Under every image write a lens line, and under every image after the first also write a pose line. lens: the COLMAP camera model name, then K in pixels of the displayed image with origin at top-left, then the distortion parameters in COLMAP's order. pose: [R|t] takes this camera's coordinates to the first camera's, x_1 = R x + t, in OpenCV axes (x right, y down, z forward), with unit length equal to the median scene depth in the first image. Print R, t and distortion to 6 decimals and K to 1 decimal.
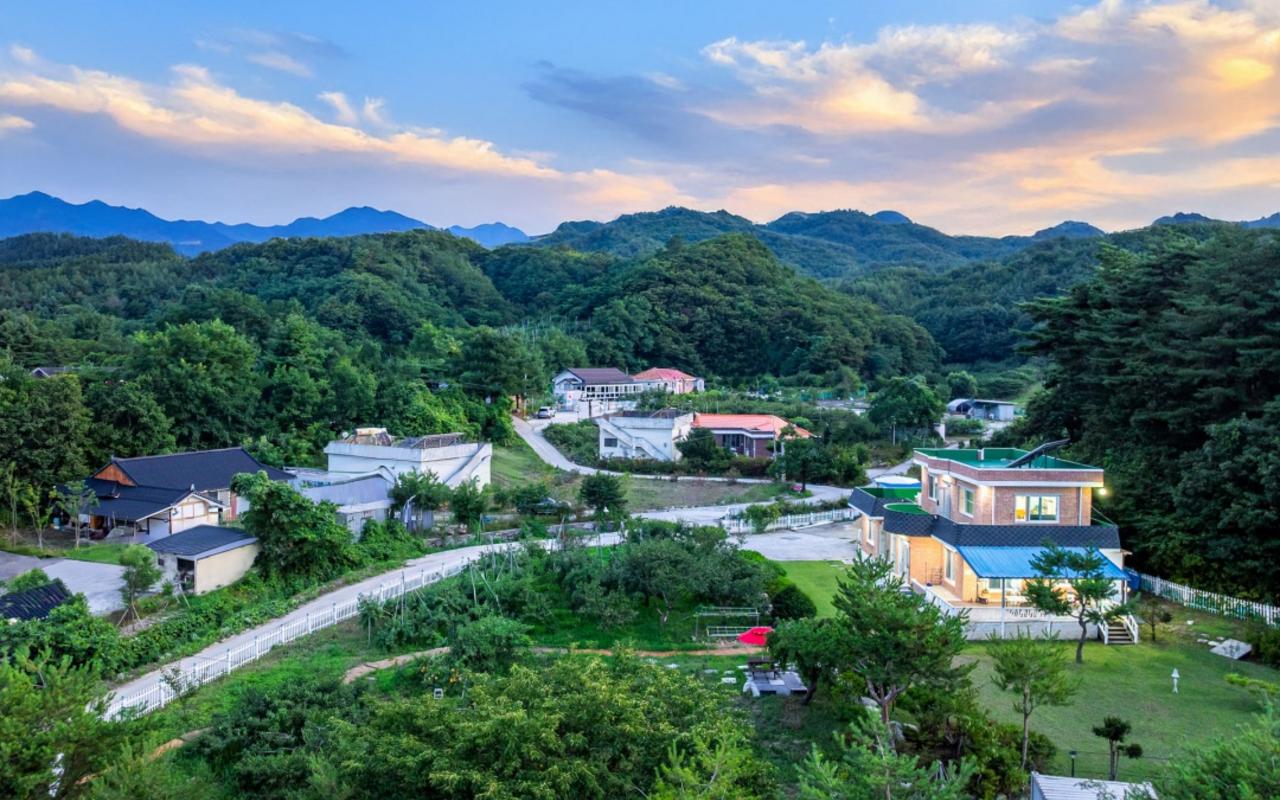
lens RADIAL K [[879.1, 0, 640.2], [0, 879.1, 367.0], [0, 0, 1]] dist [-0.044885, 0.005030]
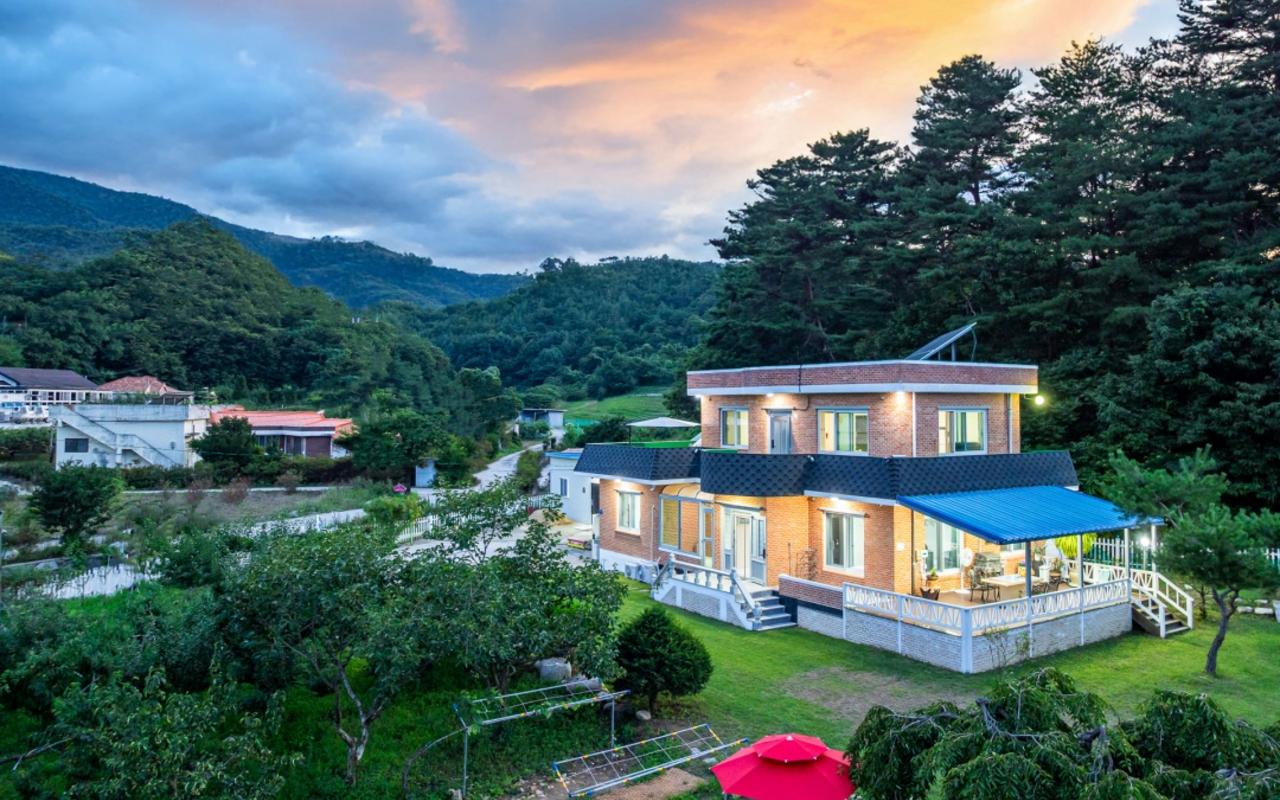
lens RADIAL K [[879.1, 0, 640.2], [0, 879.1, 367.0], [0, 0, 1]] dist [-0.044885, 0.005030]
pose [[0.843274, 0.012301, 0.537343, -0.025057], [0.011270, 0.999114, -0.040557, 0.057820], [-0.537366, 0.040257, 0.842388, 0.250136]]
